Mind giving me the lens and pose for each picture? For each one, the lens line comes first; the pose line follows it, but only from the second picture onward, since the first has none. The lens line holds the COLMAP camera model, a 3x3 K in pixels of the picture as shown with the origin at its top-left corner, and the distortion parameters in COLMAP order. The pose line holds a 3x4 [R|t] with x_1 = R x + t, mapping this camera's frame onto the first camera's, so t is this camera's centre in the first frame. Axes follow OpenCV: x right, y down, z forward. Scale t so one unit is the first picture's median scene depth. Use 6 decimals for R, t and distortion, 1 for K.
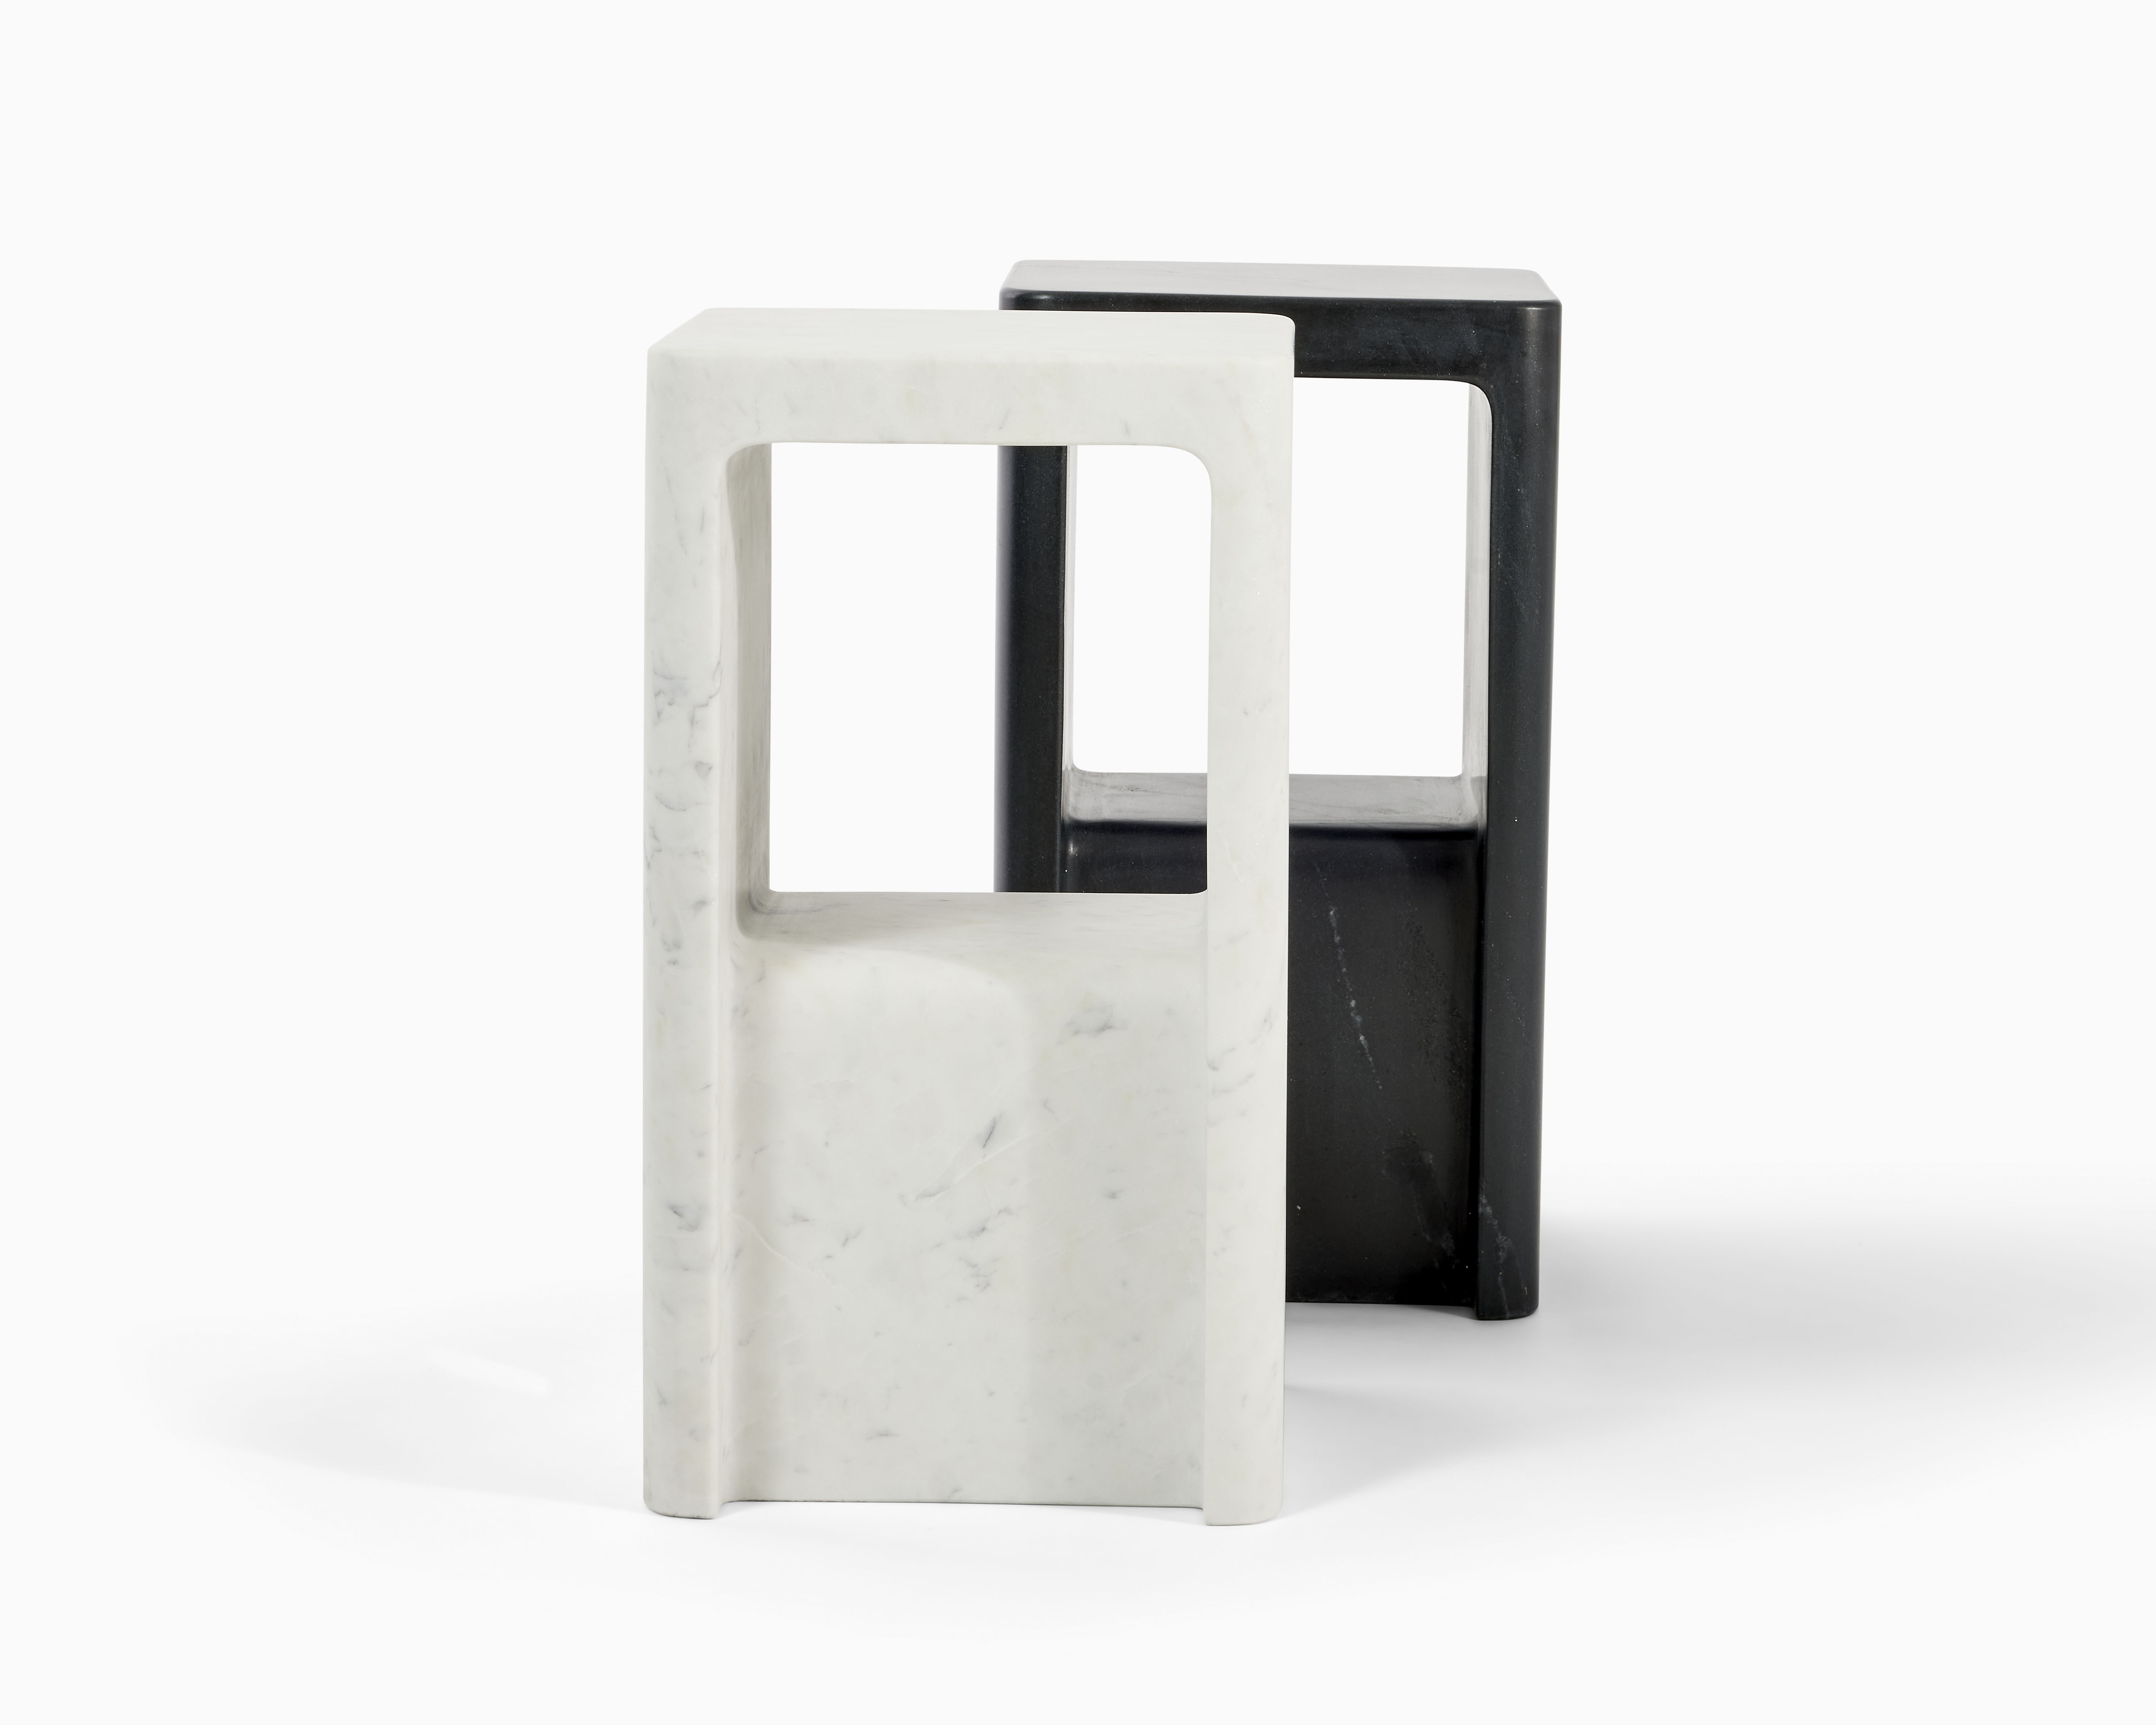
lens RADIAL K [[9643.2, 0, 1096.2], [0, 9643.2, 876.6], [0, 0, 1]] dist [1.065305, 0.000000]
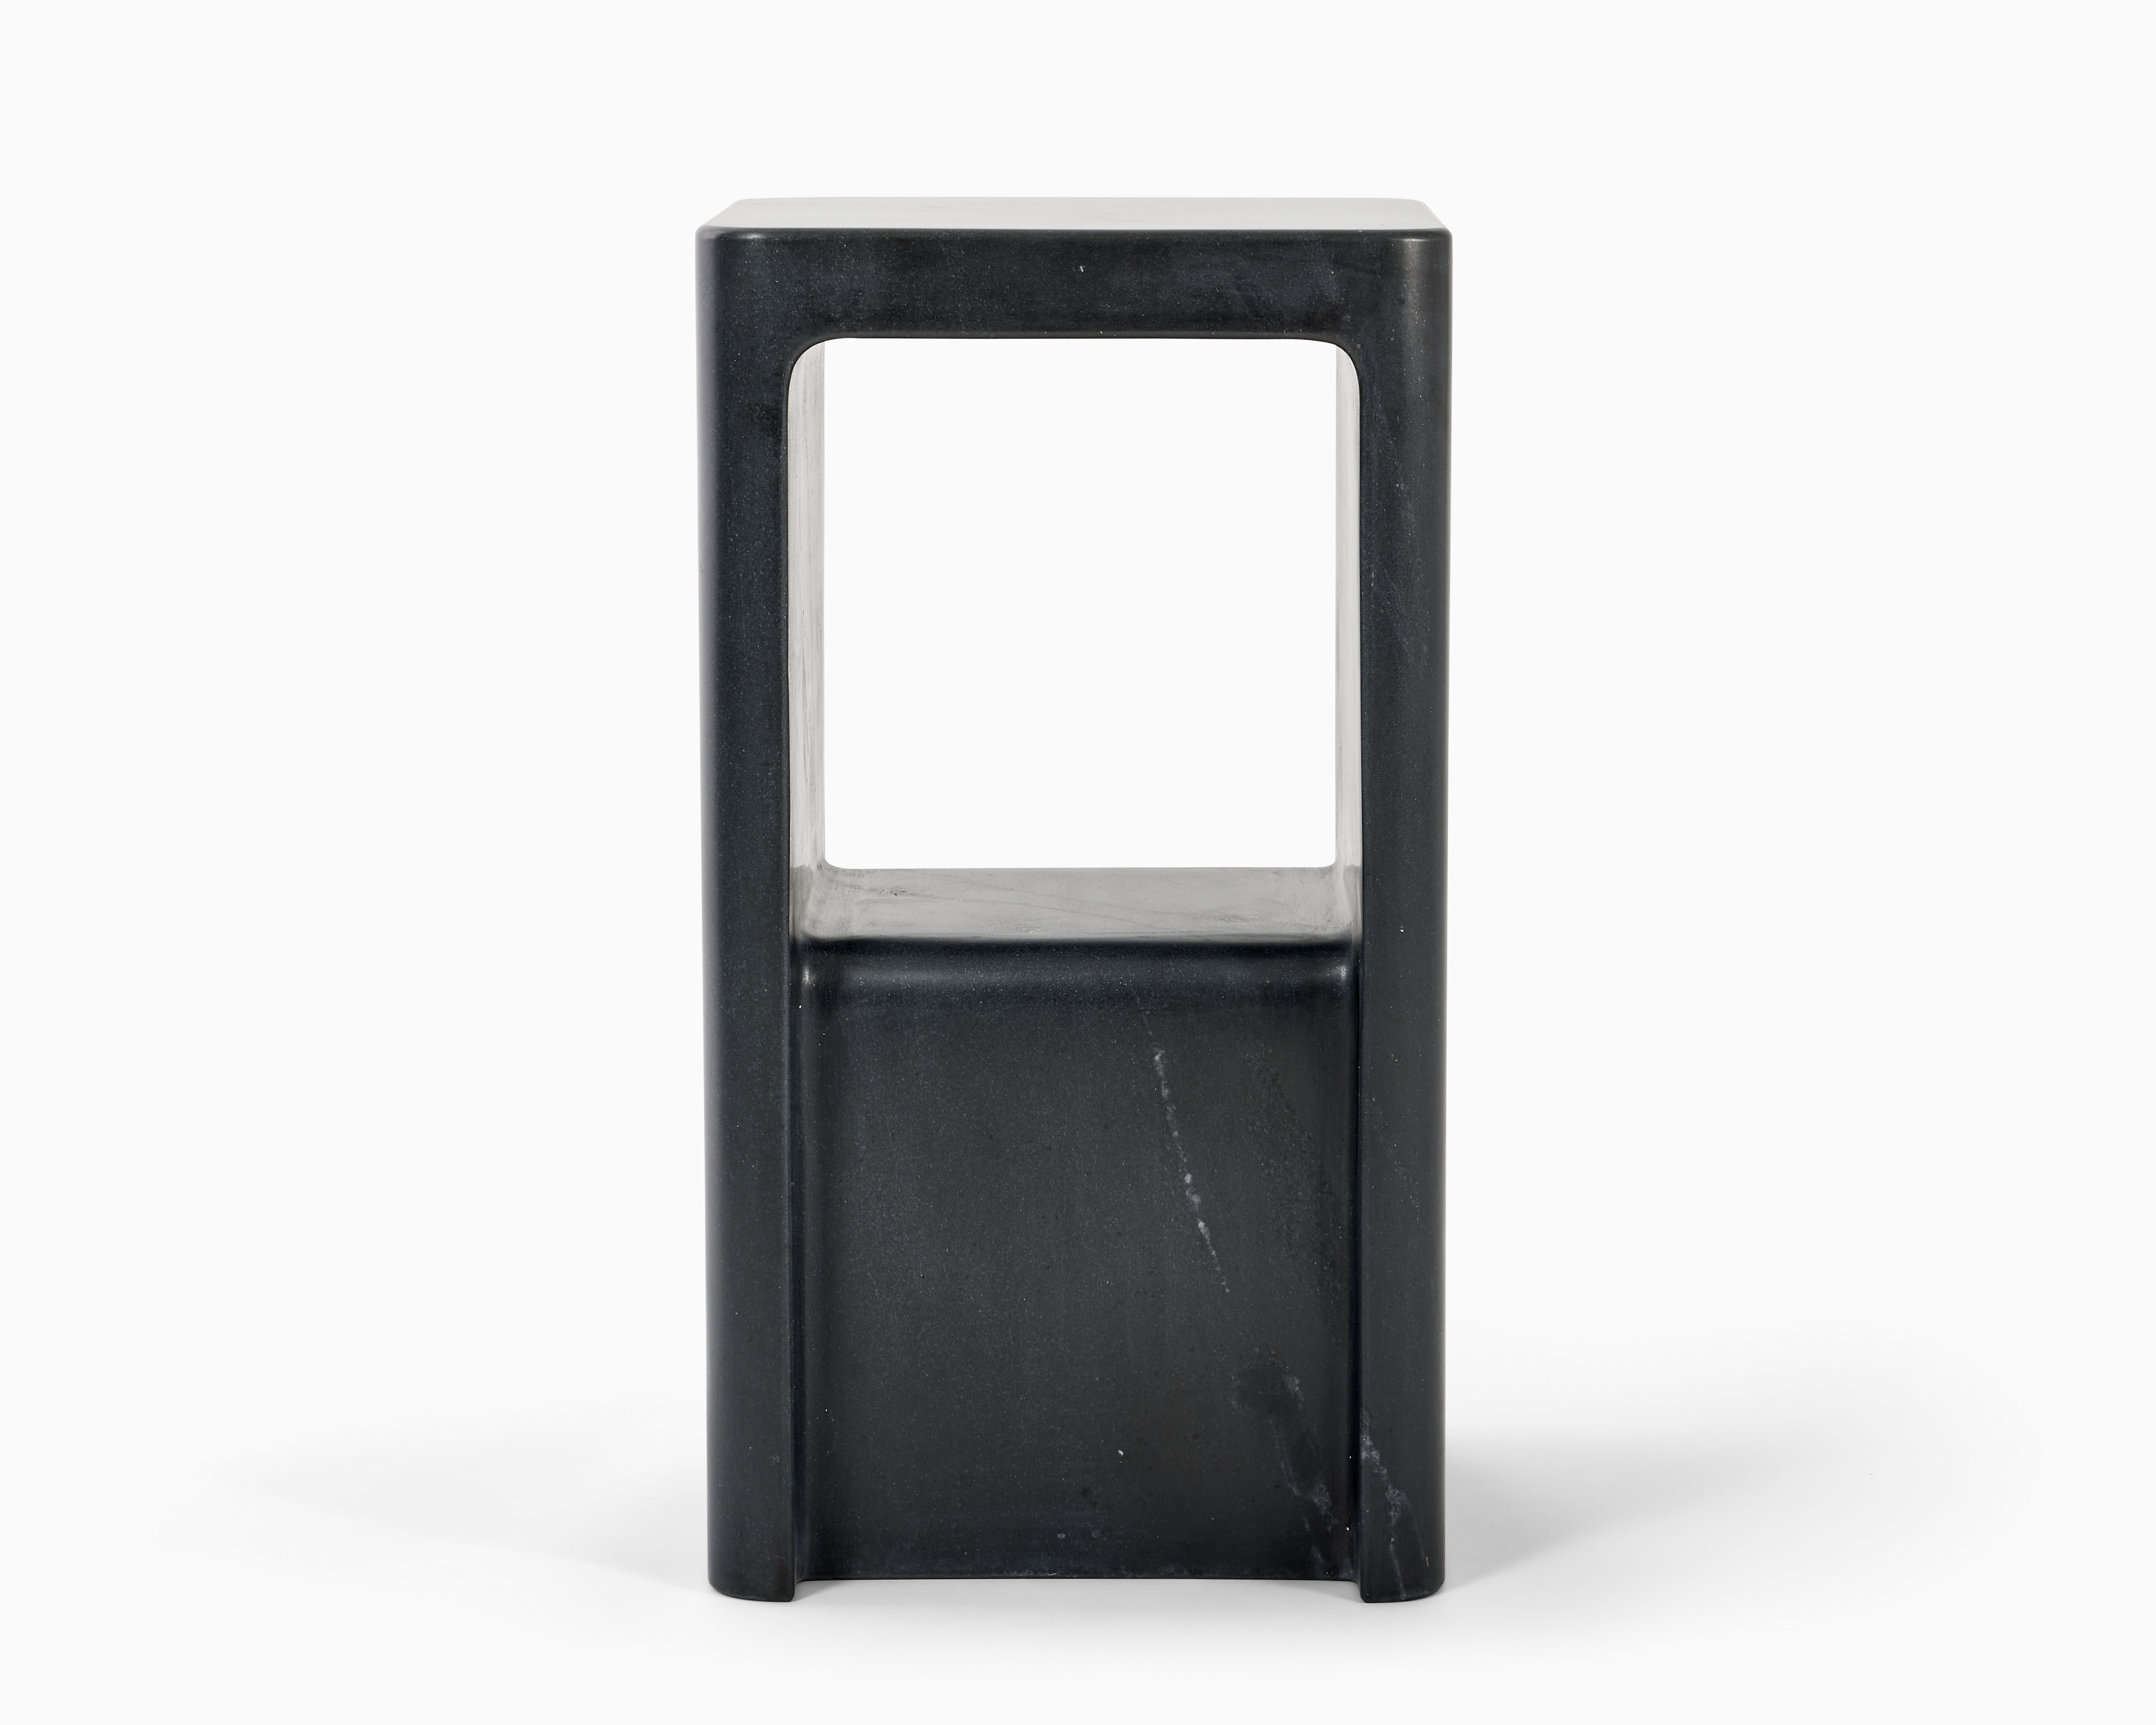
lens RADIAL K [[9643.2, 0, 1071.1], [0, 9643.2, 859.4], [0, 0, 1]] dist [1.065305, 0.000000]
pose [[0.999828, -0.016710, 0.008002, 0.012063], [0.016759, 0.999841, -0.006121, -0.007134], [-0.007899, 0.006254, 0.999949, 0.255771]]
